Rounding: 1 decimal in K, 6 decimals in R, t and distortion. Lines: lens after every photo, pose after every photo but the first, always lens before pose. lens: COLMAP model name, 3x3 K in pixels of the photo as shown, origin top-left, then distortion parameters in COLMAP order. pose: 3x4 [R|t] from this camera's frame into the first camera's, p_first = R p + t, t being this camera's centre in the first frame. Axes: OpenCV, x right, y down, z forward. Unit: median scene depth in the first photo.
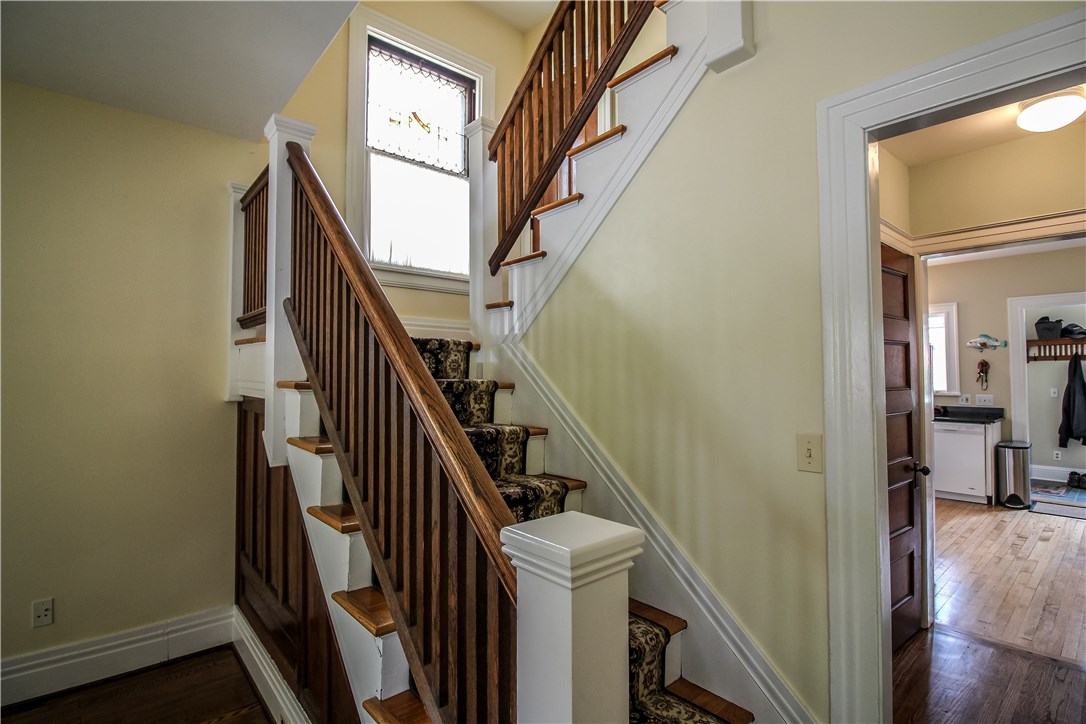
lens RADIAL K [[519.4, 0, 541.7], [0, 519.4, 356.1], [0, 0, 1]] dist [-0.001232, -0.013358]
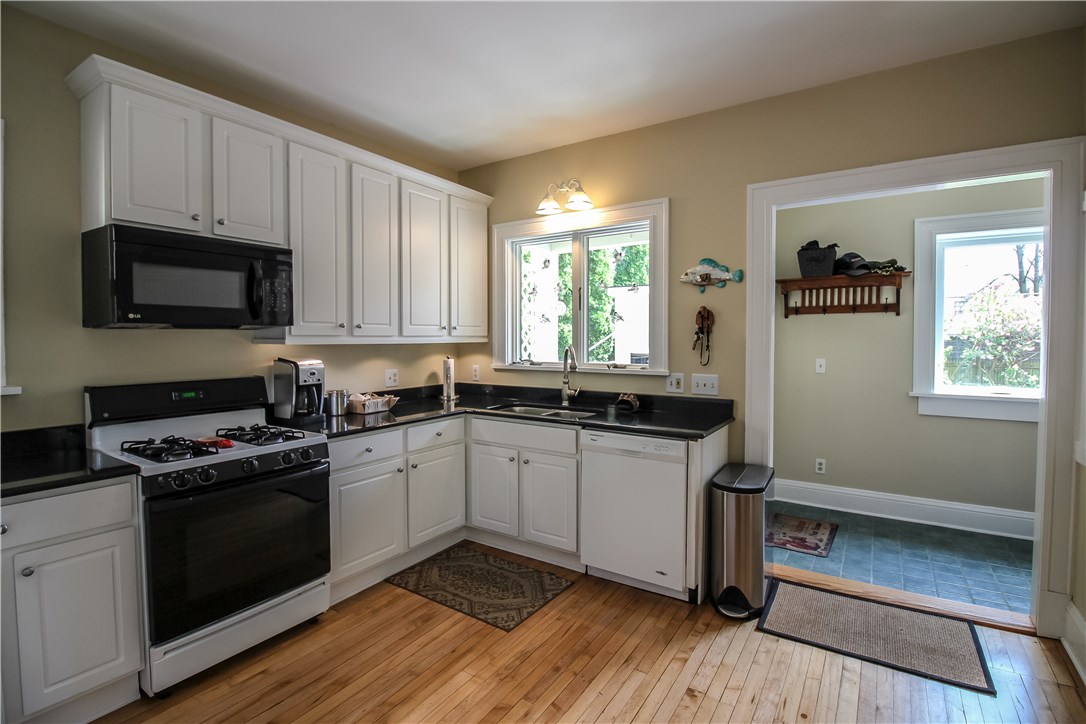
lens RADIAL K [[514.1, 0, 539.4], [0, 514.1, 353.7], [0, 0, 1]] dist [0.002658, -0.016969]
pose [[0.963448, -0.008414, 0.267763, 0.555043], [-0.009617, 0.997776, 0.065956, 0.021181], [-0.267722, -0.066121, 0.961225, 0.540674]]
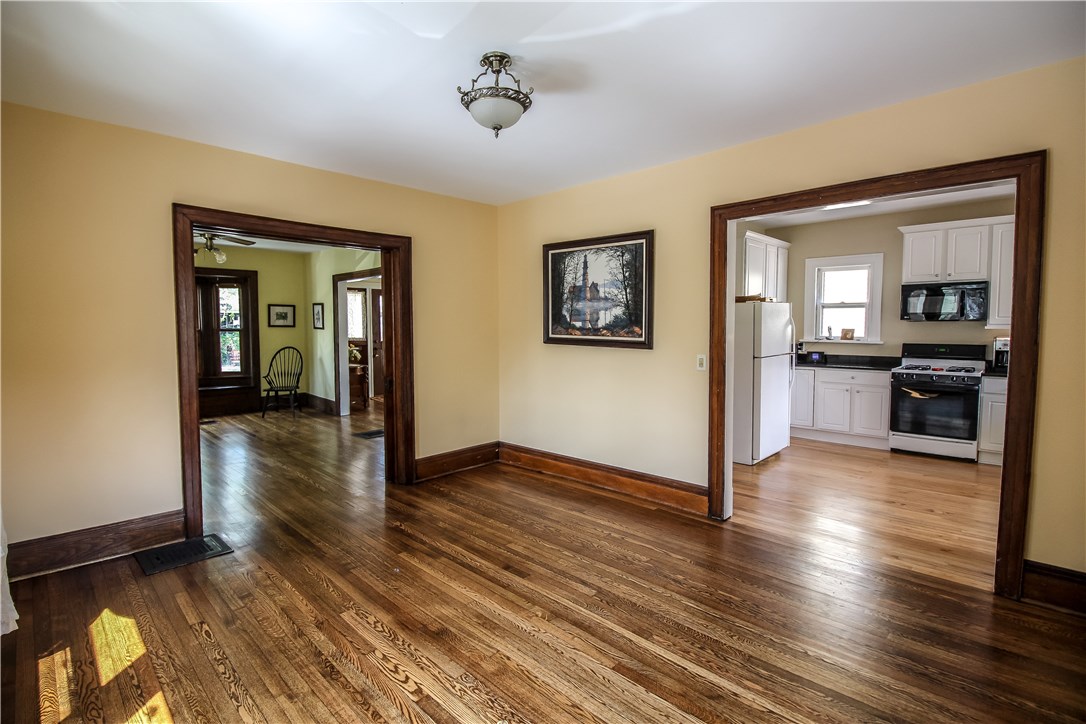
lens RADIAL K [[514.1, 0, 539.4], [0, 514.1, 353.7], [0, 0, 1]] dist [0.002658, -0.016969]
pose [[0.077405, 0.058593, -0.995277, 1.285698], [0.037448, 0.997396, 0.061630, 0.004260], [0.996296, -0.042041, 0.075009, 0.193124]]
